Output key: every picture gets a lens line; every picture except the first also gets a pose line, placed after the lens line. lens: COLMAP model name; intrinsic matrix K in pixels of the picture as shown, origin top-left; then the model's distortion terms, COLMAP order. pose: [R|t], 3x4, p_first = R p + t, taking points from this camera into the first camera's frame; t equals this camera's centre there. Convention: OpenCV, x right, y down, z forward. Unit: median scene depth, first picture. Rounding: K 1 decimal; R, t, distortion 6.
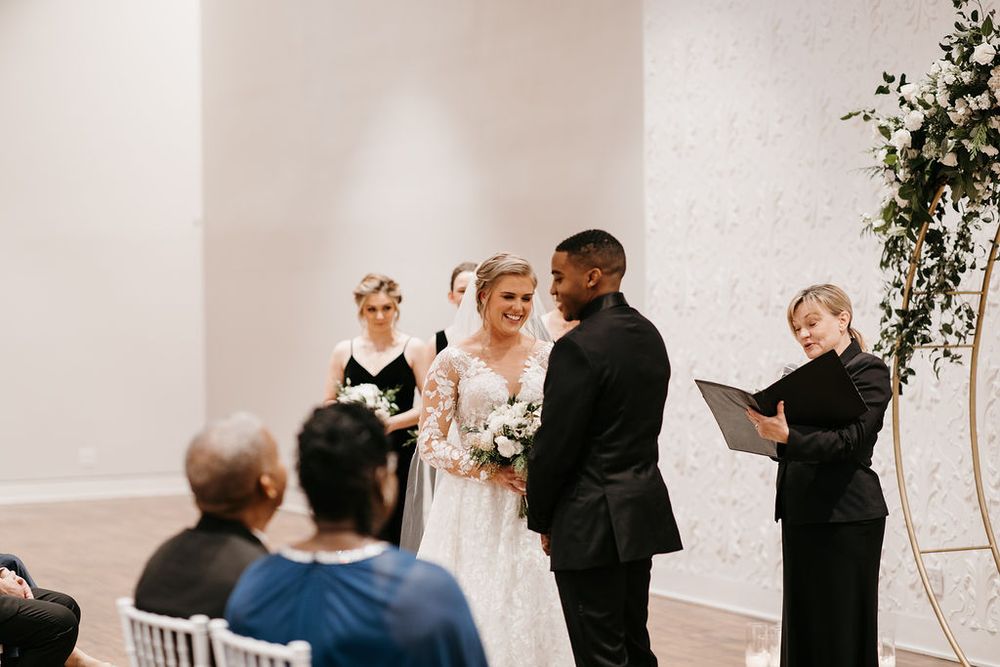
lens RADIAL K [[2319.5, 0, 502.1], [0, 2319.5, 327.1], [0, 0, 1]] dist [0.095942, 0.000000]
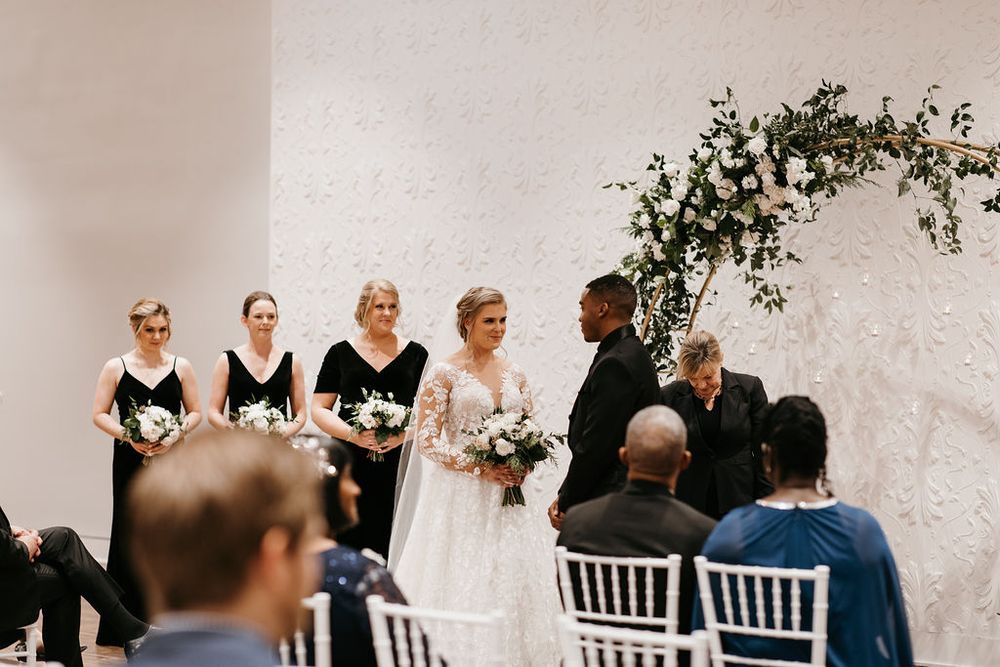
lens RADIAL K [[2352.4, 0, 479.3], [0, 2352.4, 340.0], [0, 0, 1]] dist [0.098558, 0.000000]
pose [[0.914155, 0.024593, 0.404618, -0.432373], [-0.020957, 0.999690, -0.013415, 0.010670], [-0.404822, 0.003784, 0.914388, -0.126627]]
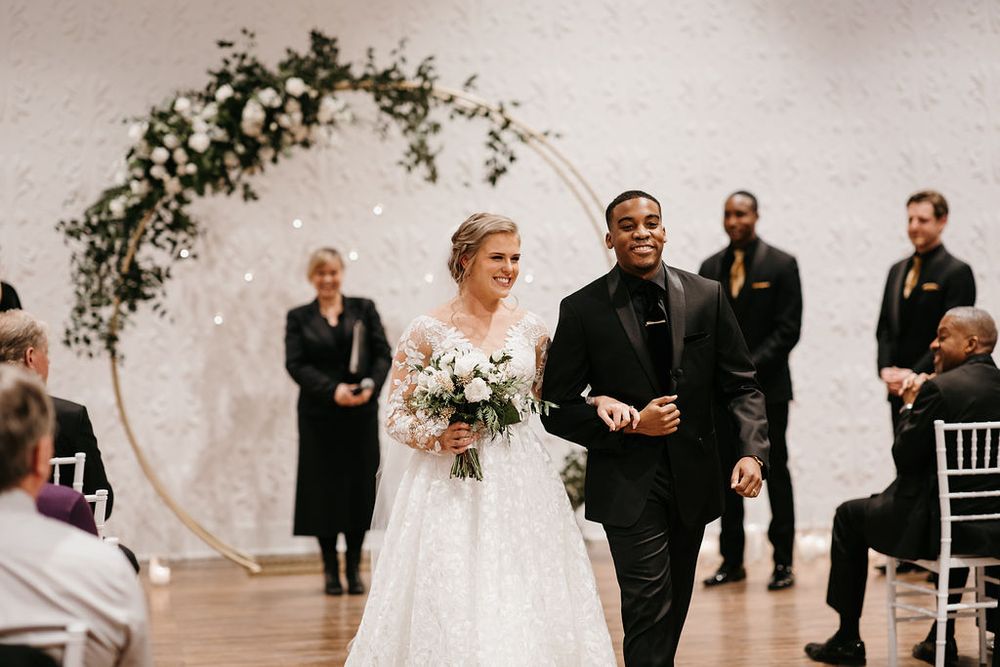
lens RADIAL K [[2319.5, 0, 497.6], [0, 2319.5, 327.8], [0, 0, 1]] dist [0.095942, 0.000000]
pose [[0.252369, -0.019399, 0.967436, -1.043788], [0.030752, 0.999455, 0.012019, 0.013937], [-0.967142, 0.026717, 0.252828, 0.498239]]
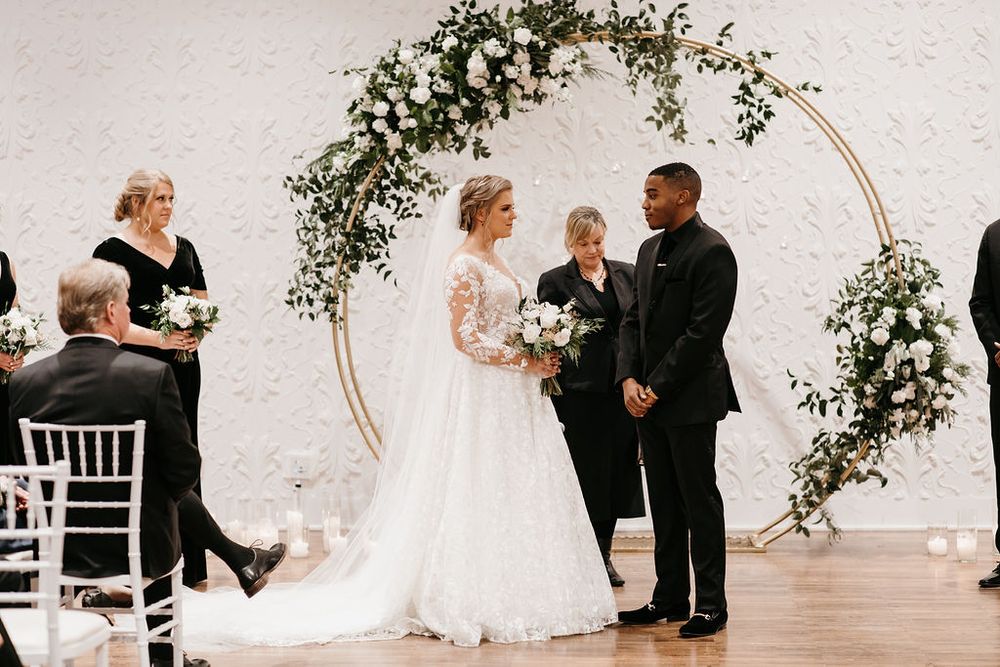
lens RADIAL K [[2319.5, 0, 500.4], [0, 2319.5, 329.9], [0, 0, 1]] dist [0.095942, 0.000000]
pose [[0.456698, -0.025227, 0.889264, -0.907333], [0.010723, 0.999681, 0.022853, 0.017688], [-0.889557, -0.000901, 0.456823, 0.384468]]
